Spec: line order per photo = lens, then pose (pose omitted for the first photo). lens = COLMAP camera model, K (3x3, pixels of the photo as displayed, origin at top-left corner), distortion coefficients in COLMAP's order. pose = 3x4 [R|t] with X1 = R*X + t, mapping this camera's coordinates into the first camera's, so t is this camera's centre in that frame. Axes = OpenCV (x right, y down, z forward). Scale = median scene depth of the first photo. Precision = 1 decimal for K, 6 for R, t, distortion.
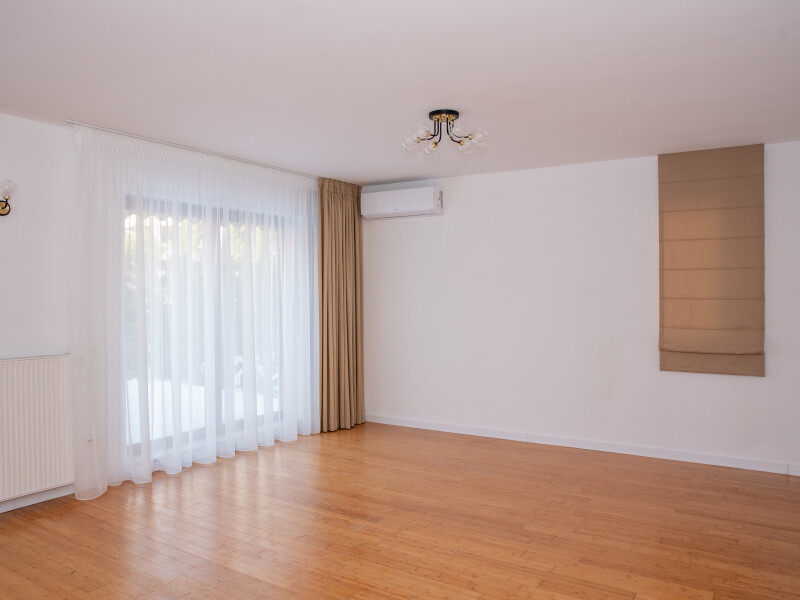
lens RADIAL K [[619.9, 0, 400.0], [0, 619.9, 300.0], [0, 0, 1]] dist [-0.117869, 0.079637]
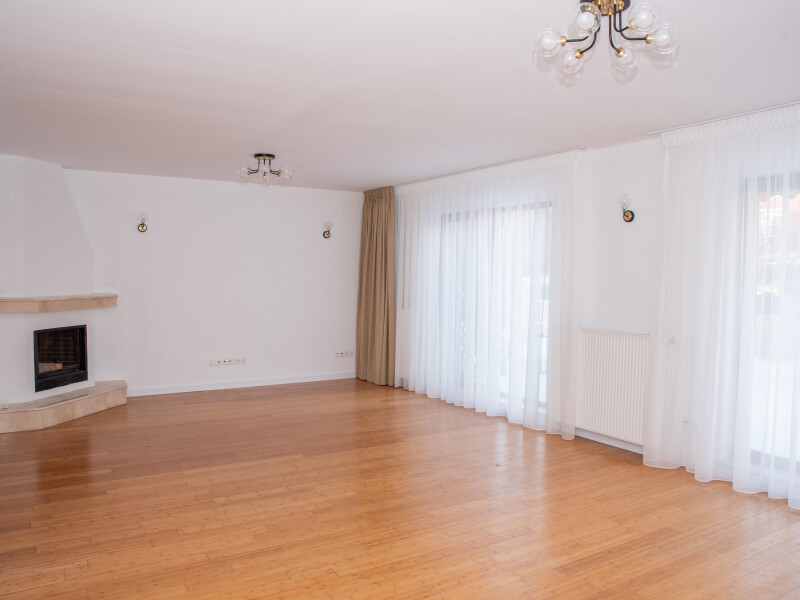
lens RADIAL K [[619.9, 0, 400.0], [0, 619.9, 300.0], [0, 0, 1]] dist [-0.117869, 0.079637]
pose [[-0.386308, 0.044810, -0.921281, 0.760716], [-0.037610, 0.997223, 0.064274, -0.033810], [0.921603, 0.059479, -0.383550, 1.092130]]
